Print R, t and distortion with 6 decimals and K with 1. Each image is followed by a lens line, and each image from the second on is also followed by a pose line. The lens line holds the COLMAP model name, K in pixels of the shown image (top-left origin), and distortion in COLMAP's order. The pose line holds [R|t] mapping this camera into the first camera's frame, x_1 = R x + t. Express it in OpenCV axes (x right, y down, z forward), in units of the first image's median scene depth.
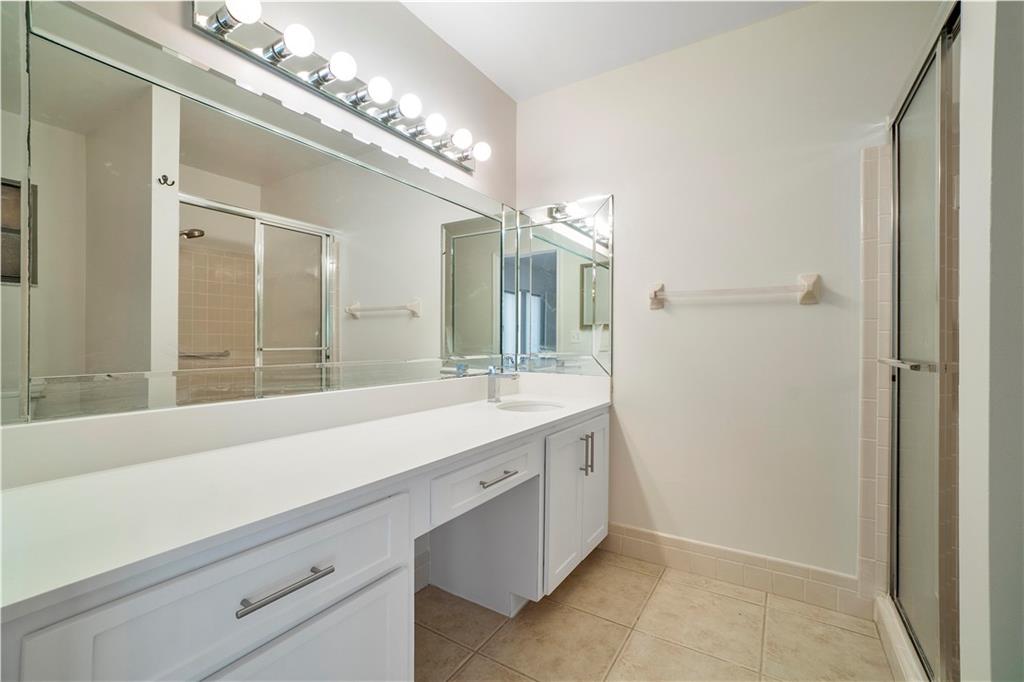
lens RADIAL K [[448.2, 0, 508.0], [0, 448.2, 338.4], [0, 0, 1]] dist [-0.005396, 0.003378]
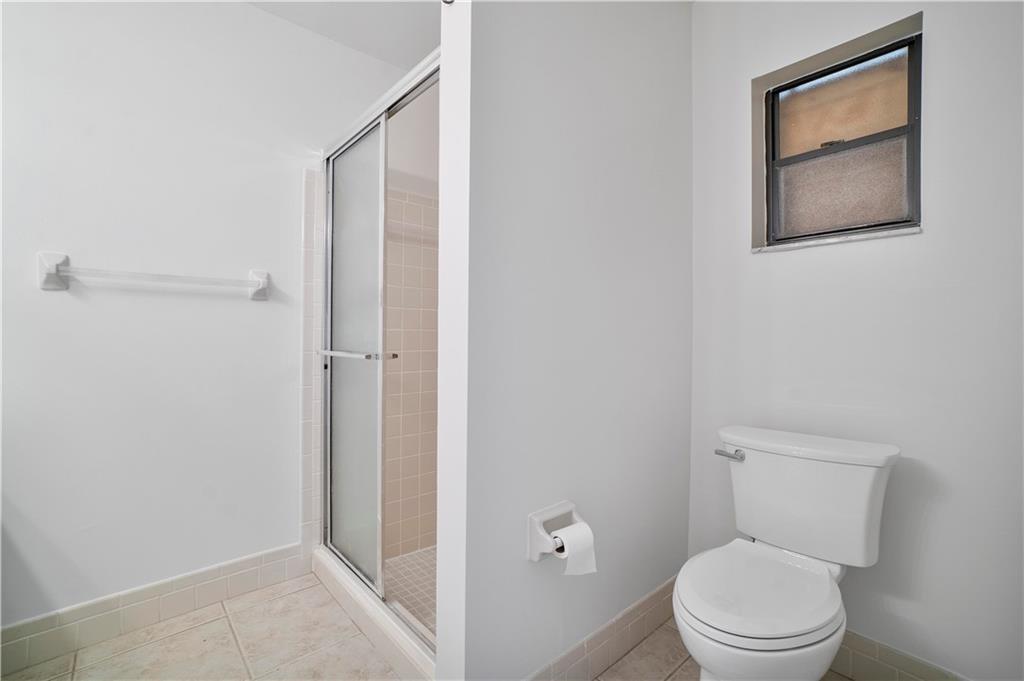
lens RADIAL K [[448.2, 0, 509.0], [0, 448.2, 341.8], [0, 0, 1]] dist [-0.005396, 0.003378]
pose [[0.290414, -0.015424, 0.956777, -0.154384], [-0.006073, 0.999820, 0.017962, -0.003371], [-0.956882, -0.011027, 0.290268, 0.159260]]
